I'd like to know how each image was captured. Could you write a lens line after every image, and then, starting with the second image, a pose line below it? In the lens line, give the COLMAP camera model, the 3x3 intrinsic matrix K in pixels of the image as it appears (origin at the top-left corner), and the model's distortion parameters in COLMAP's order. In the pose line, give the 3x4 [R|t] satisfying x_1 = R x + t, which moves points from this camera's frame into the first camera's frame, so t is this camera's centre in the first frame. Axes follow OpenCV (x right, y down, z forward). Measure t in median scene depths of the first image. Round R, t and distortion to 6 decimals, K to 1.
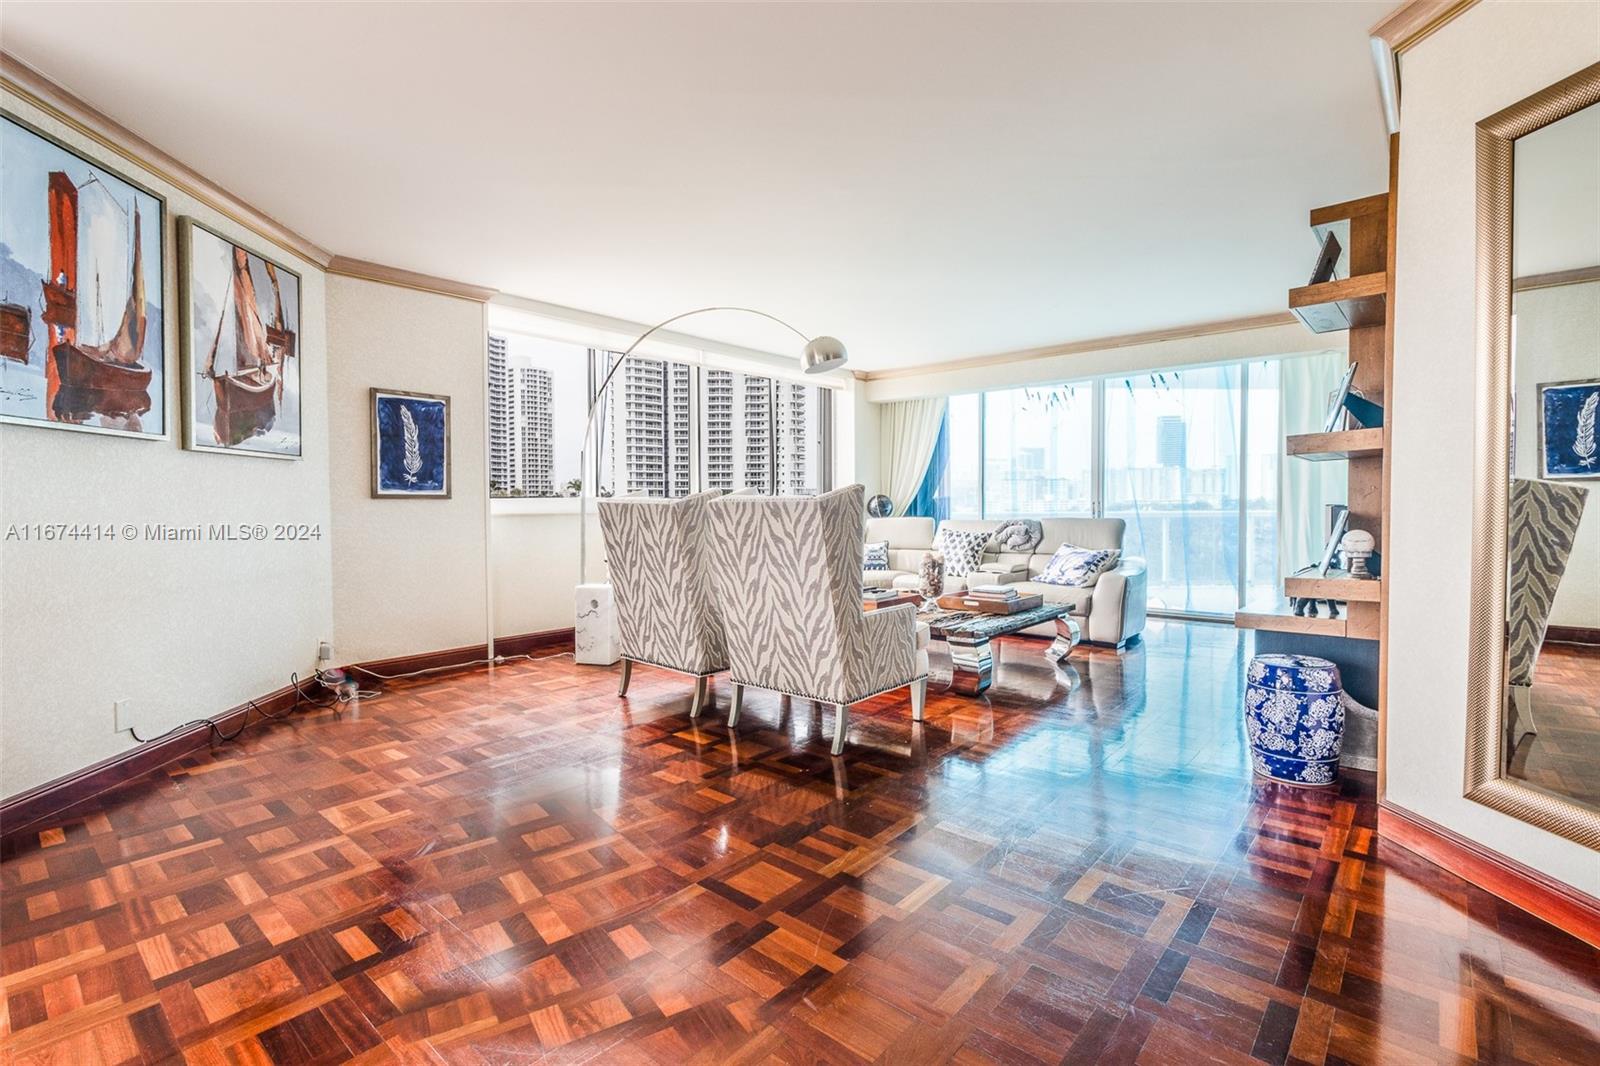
lens RADIAL K [[750.1, 0, 793.3], [0, 750.1, 524.7], [0, 0, 1]] dist [0.004959, 0.000651]
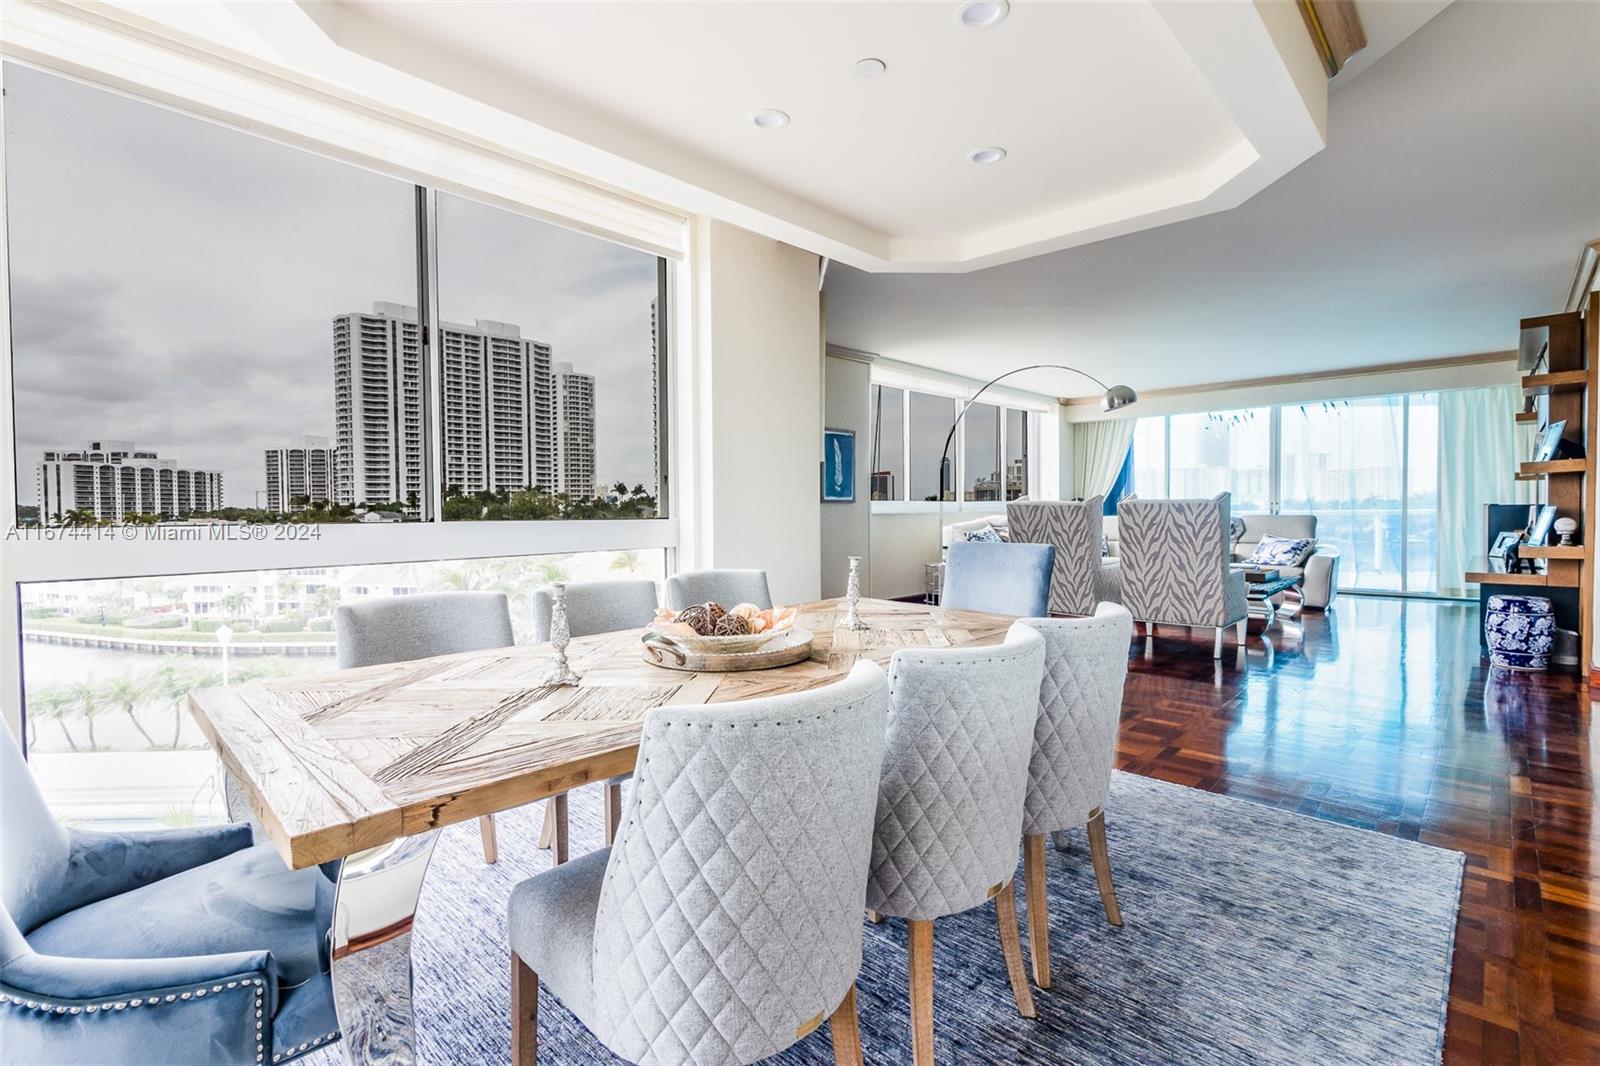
lens RADIAL K [[750.1, 0, 798.0], [0, 750.1, 523.0], [0, 0, 1]] dist [0.004959, 0.000651]
pose [[0.999093, -0.003591, -0.042431, -0.682692], [0.003331, 0.999975, -0.006196, 0.017493], [0.042452, 0.006049, 0.999080, -0.583177]]
